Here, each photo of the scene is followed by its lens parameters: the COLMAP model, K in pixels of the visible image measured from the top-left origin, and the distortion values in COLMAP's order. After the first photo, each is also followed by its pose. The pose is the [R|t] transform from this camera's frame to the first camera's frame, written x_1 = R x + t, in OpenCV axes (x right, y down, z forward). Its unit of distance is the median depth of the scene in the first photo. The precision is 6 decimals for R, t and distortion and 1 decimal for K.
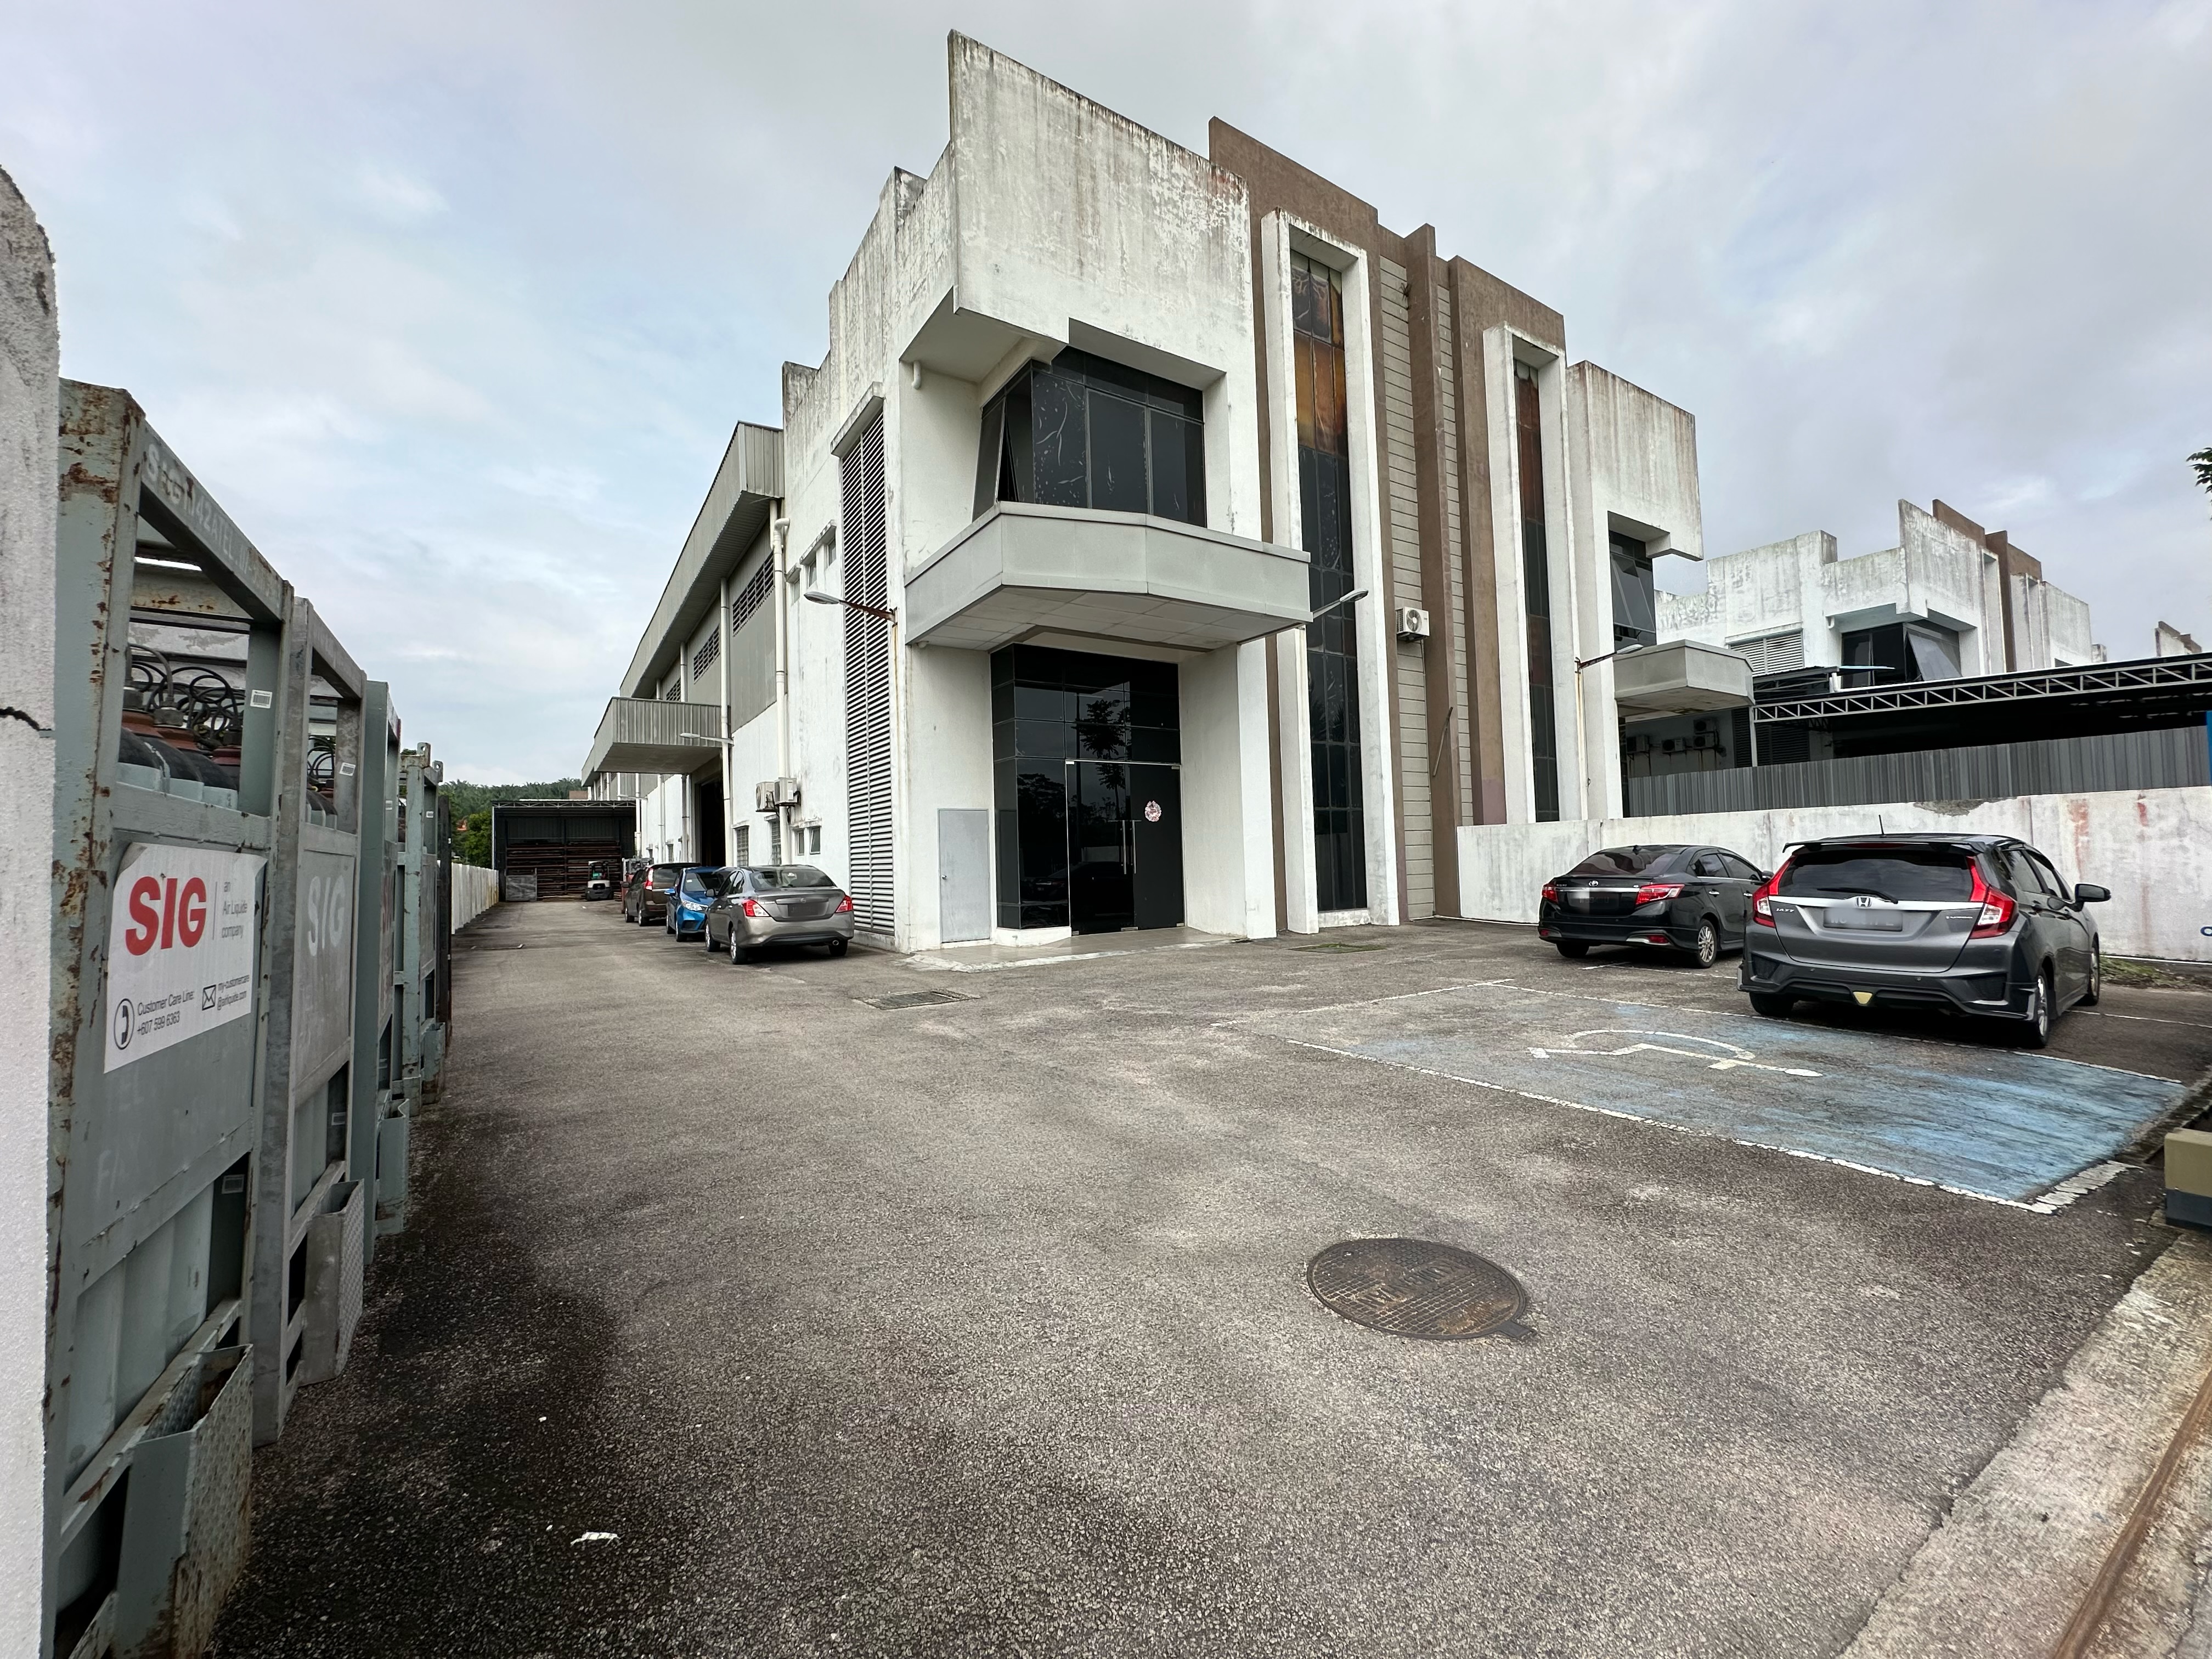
lens RADIAL K [[882.6, 0, 1105.8], [0, 882.6, 827.7], [0, 0, 1]] dist [-0.000927, -0.000345]
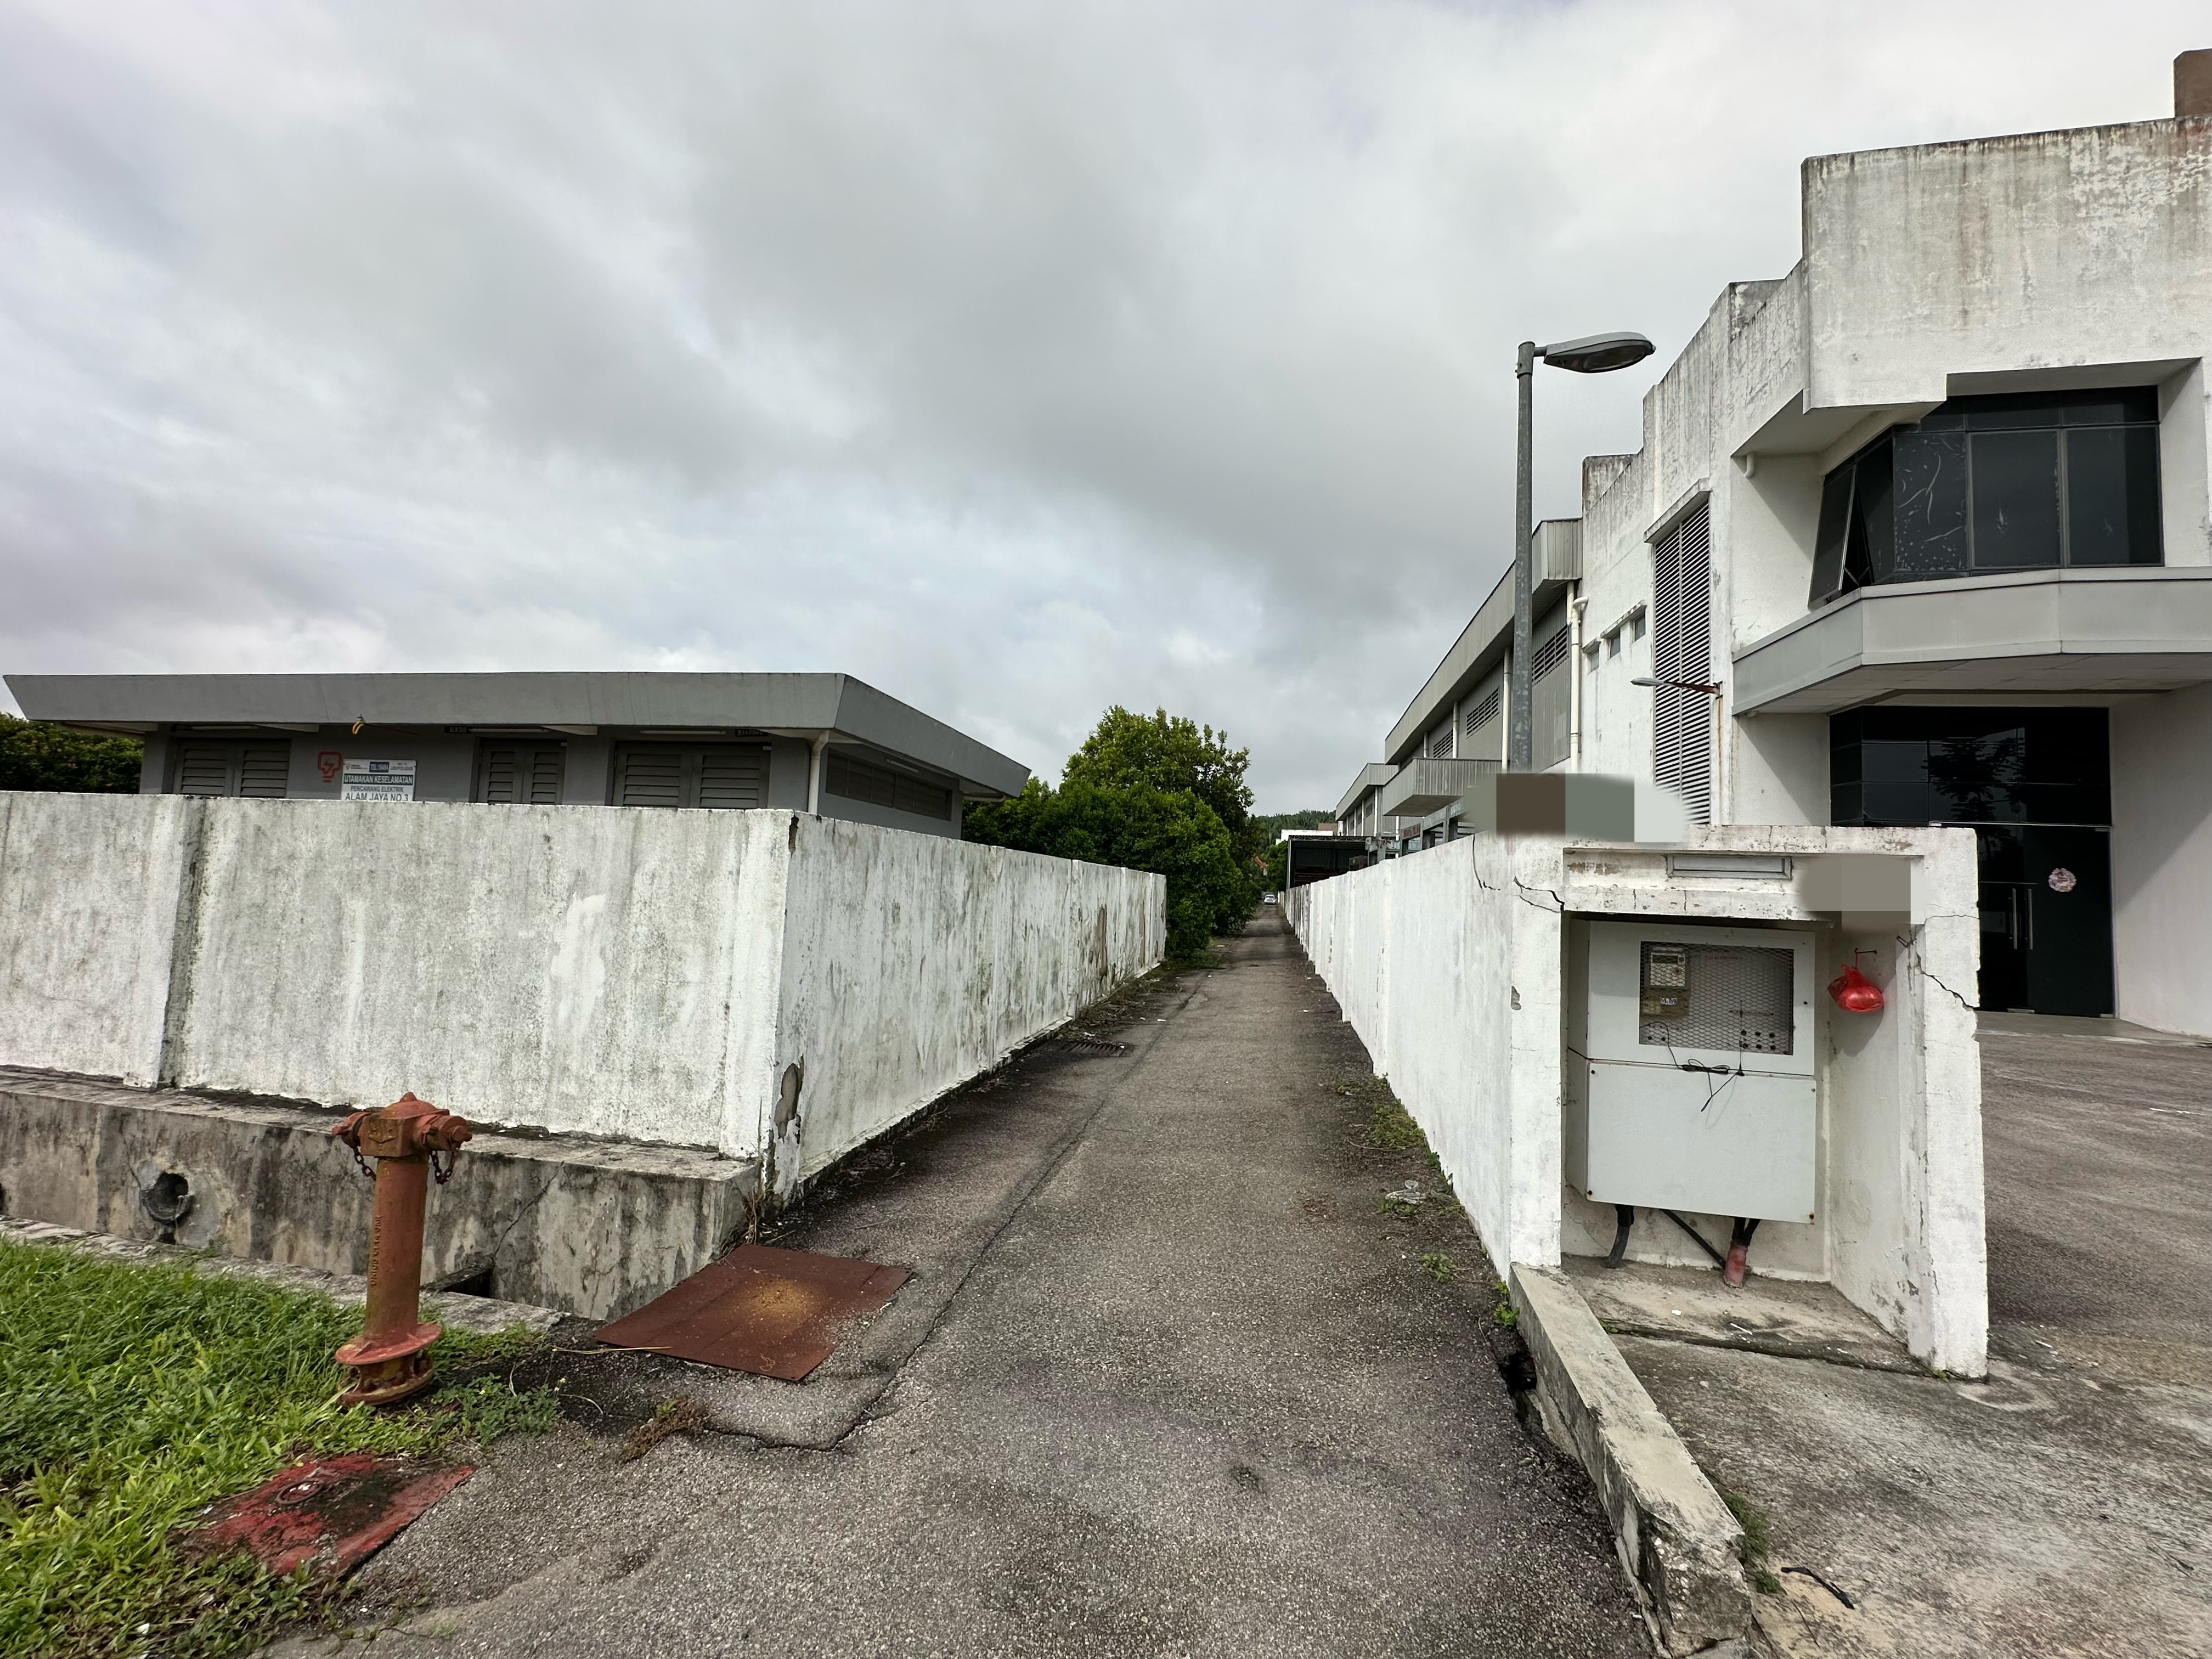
lens RADIAL K [[882.6, 0, 1105.8], [0, 882.6, 827.7], [0, 0, 1]] dist [-0.000927, -0.000345]
pose [[0.719642, 0.015519, -0.694171, -0.024794], [-0.039991, 0.999017, -0.019123, -0.017358], [0.693192, 0.041522, 0.719556, -0.303881]]
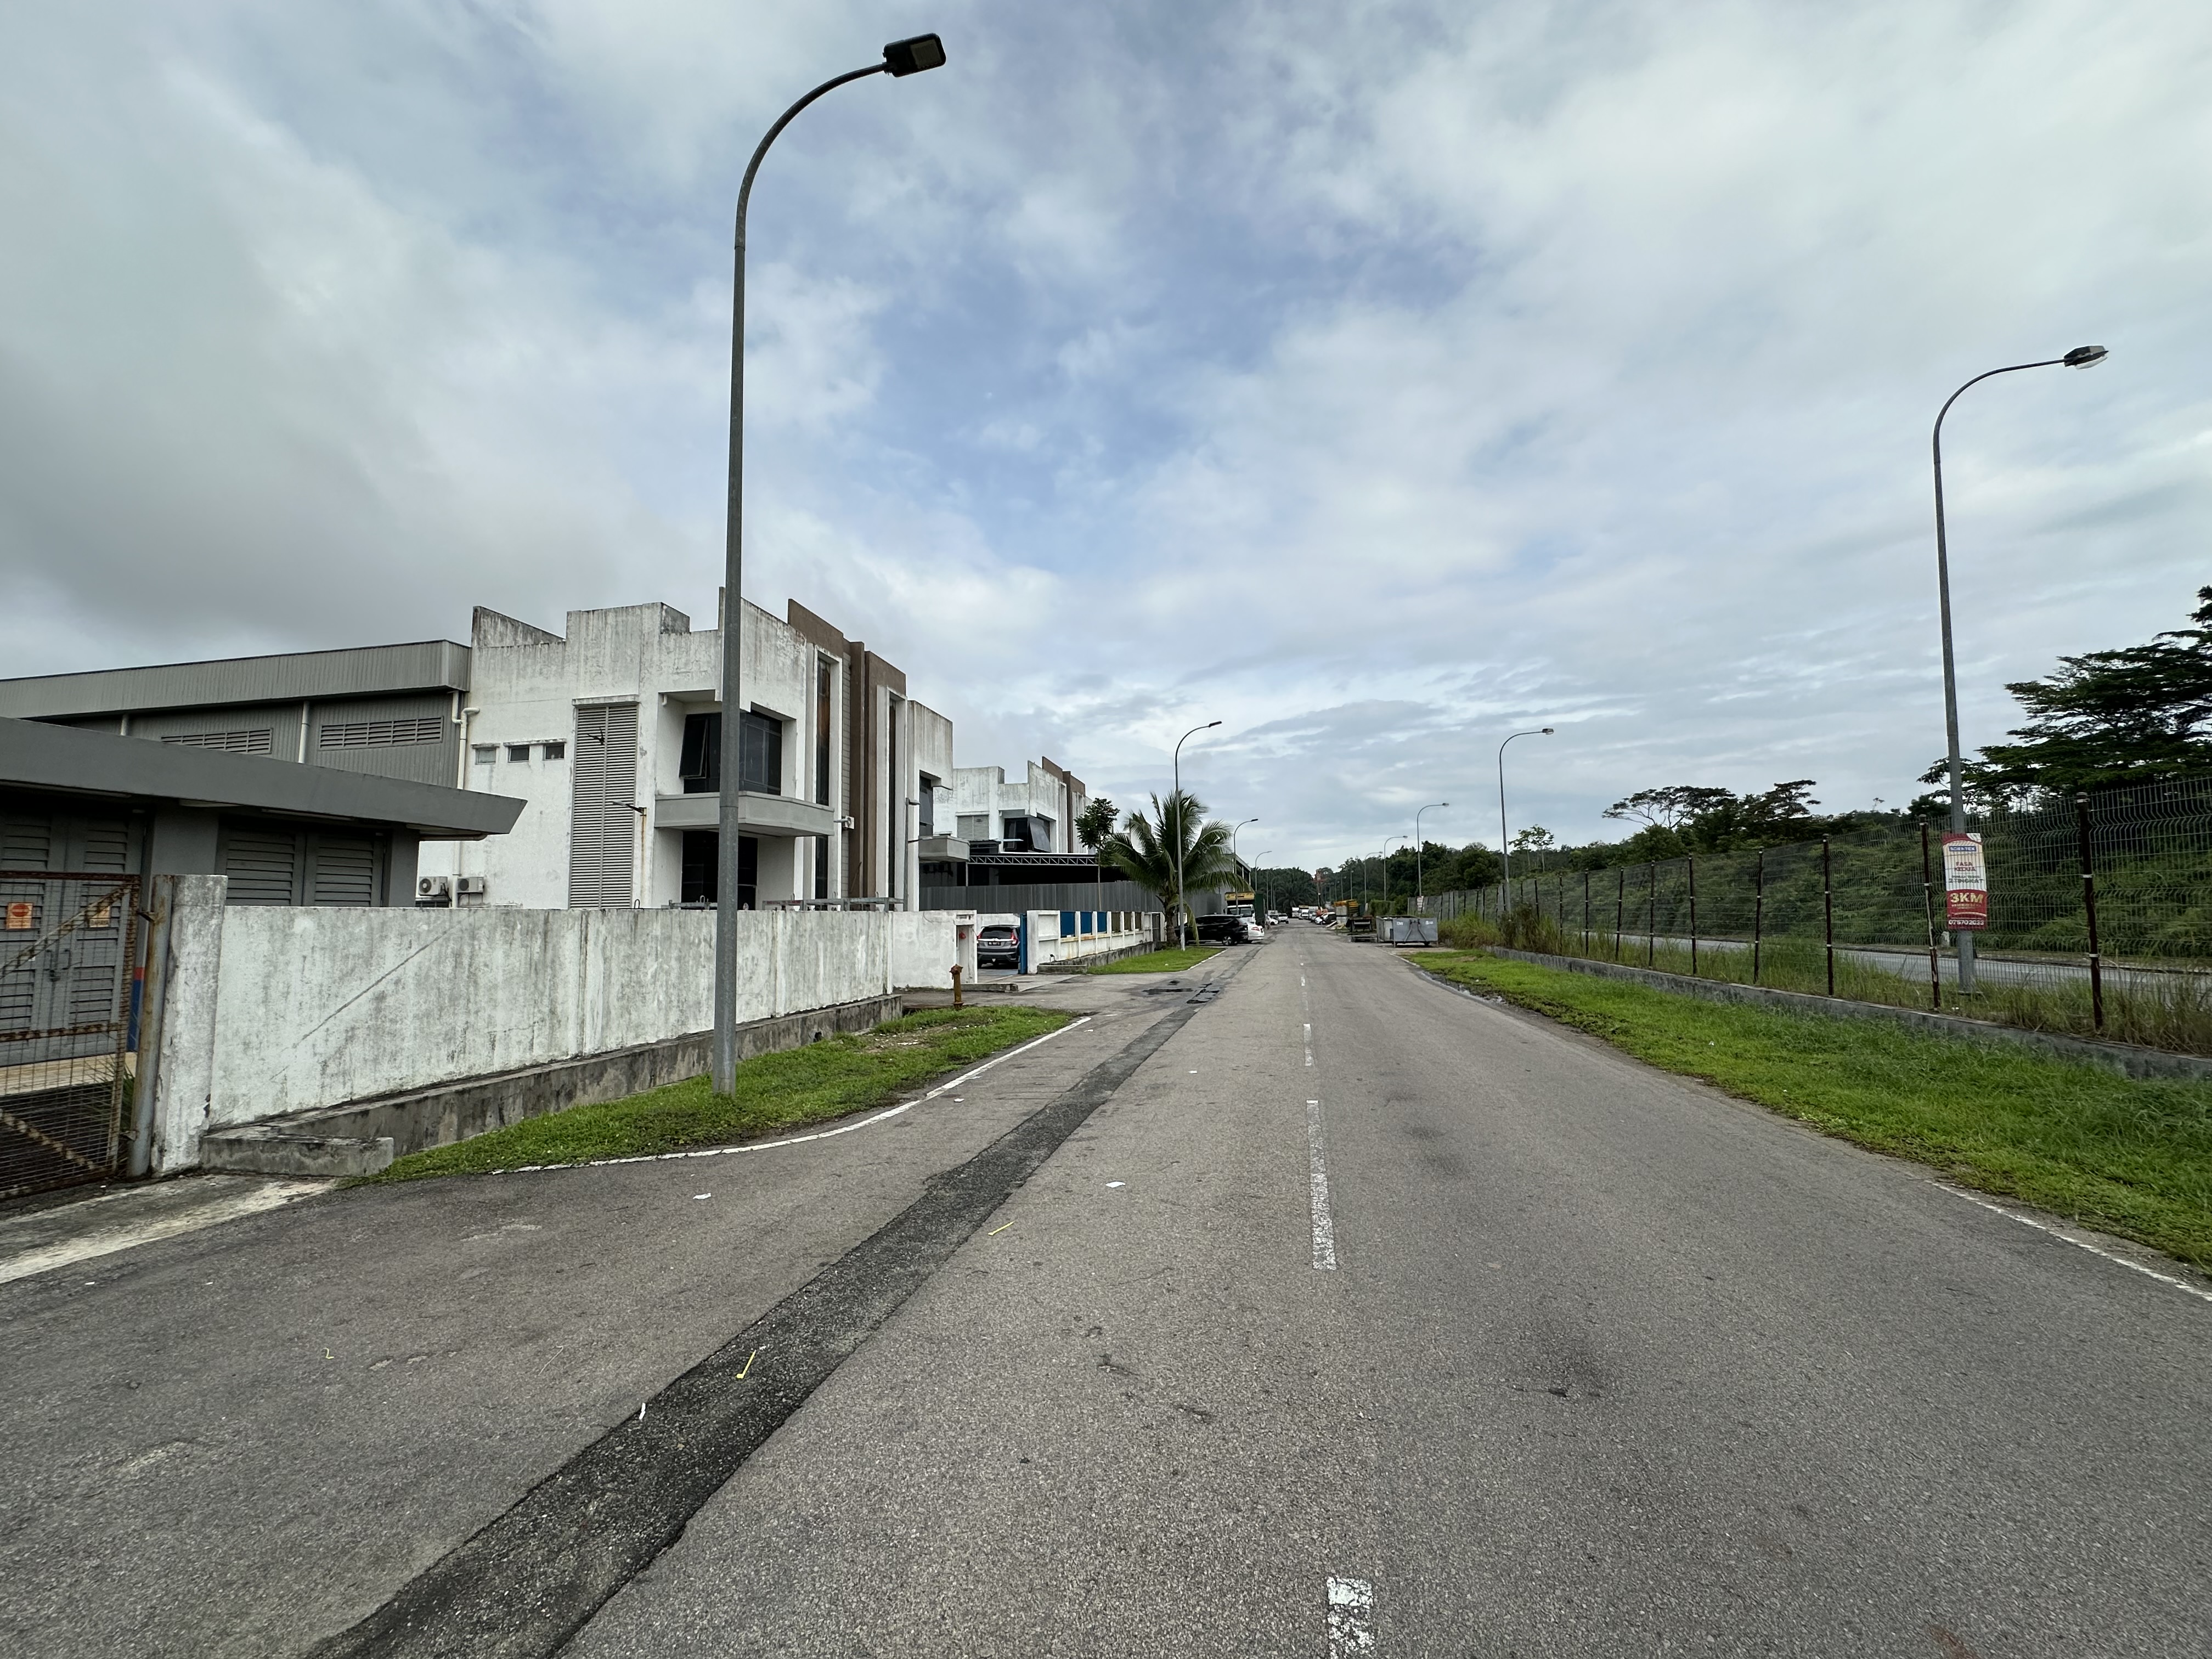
lens RADIAL K [[882.6, 0, 1105.8], [0, 882.6, 827.7], [0, 0, 1]] dist [-0.000927, -0.000345]
pose [[0.692645, 0.091186, 0.715492, -0.963324], [-0.028361, 0.994652, -0.099308, -0.026194], [-0.720721, 0.048493, 0.691527, -1.211889]]
